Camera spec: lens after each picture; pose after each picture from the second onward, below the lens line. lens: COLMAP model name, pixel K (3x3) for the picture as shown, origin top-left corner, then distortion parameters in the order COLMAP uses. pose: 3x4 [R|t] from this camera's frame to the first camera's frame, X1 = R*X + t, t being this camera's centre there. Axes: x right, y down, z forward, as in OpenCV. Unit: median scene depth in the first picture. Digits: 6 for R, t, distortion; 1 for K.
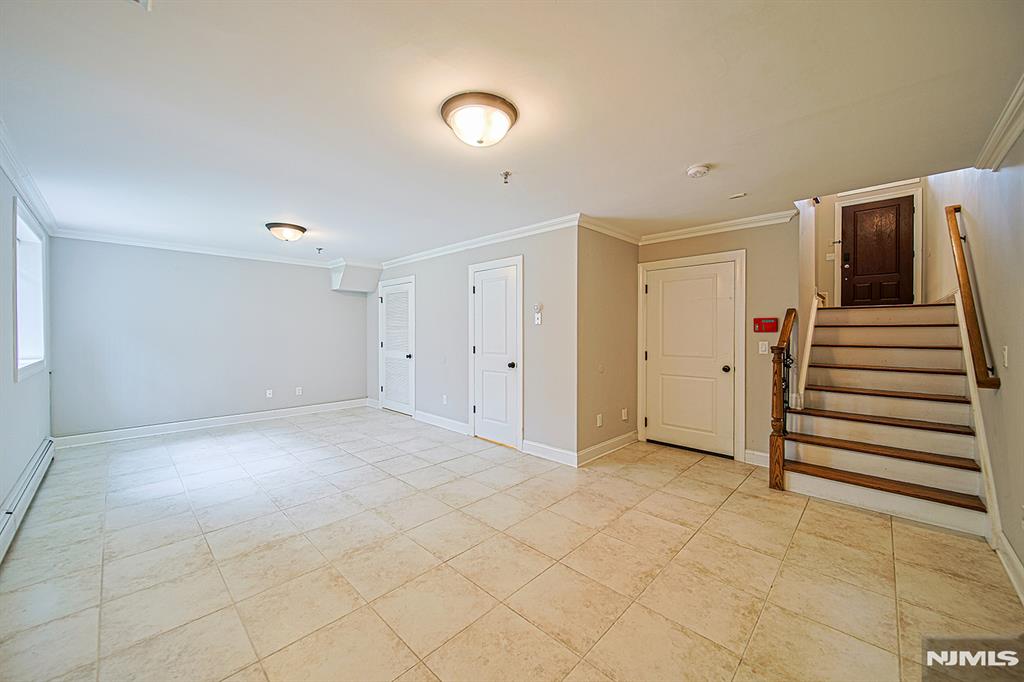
lens RADIAL K [[384.8, 0, 517.3], [0, 384.8, 335.7], [0, 0, 1]] dist [0.002702, -0.001537]
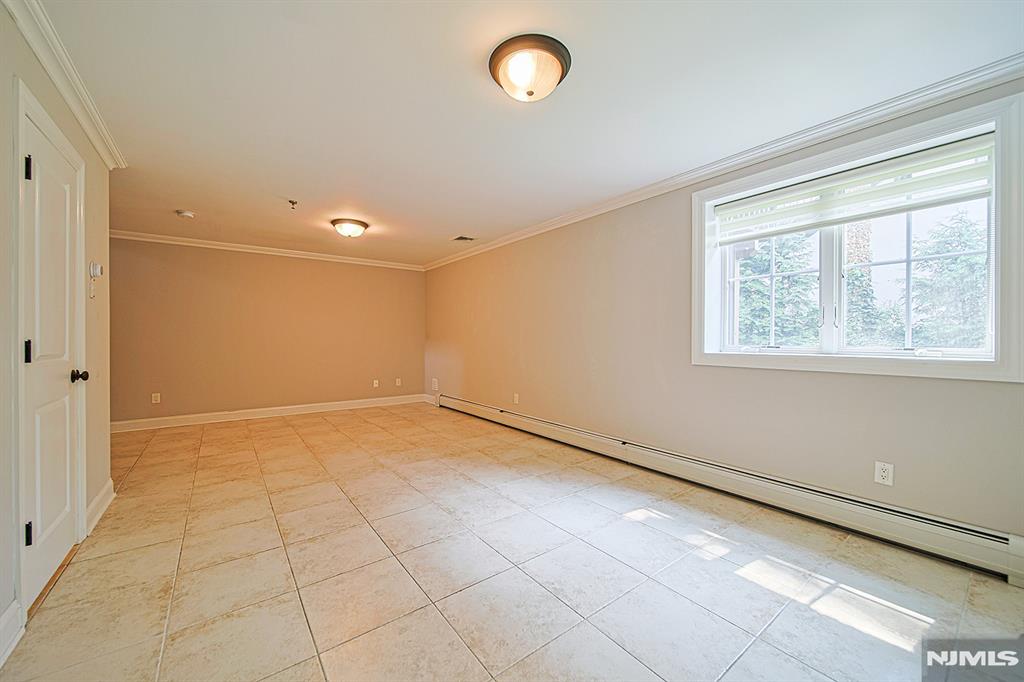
lens RADIAL K [[402.8, 0, 513.3], [0, 402.8, 340.5], [0, 0, 1]] dist [0.001014, -0.001048]
pose [[-0.984637, -0.001543, 0.174606, -0.884302], [0.000990, 0.999896, 0.014419, 0.035830], [-0.174610, 0.014371, -0.984533, 1.939982]]
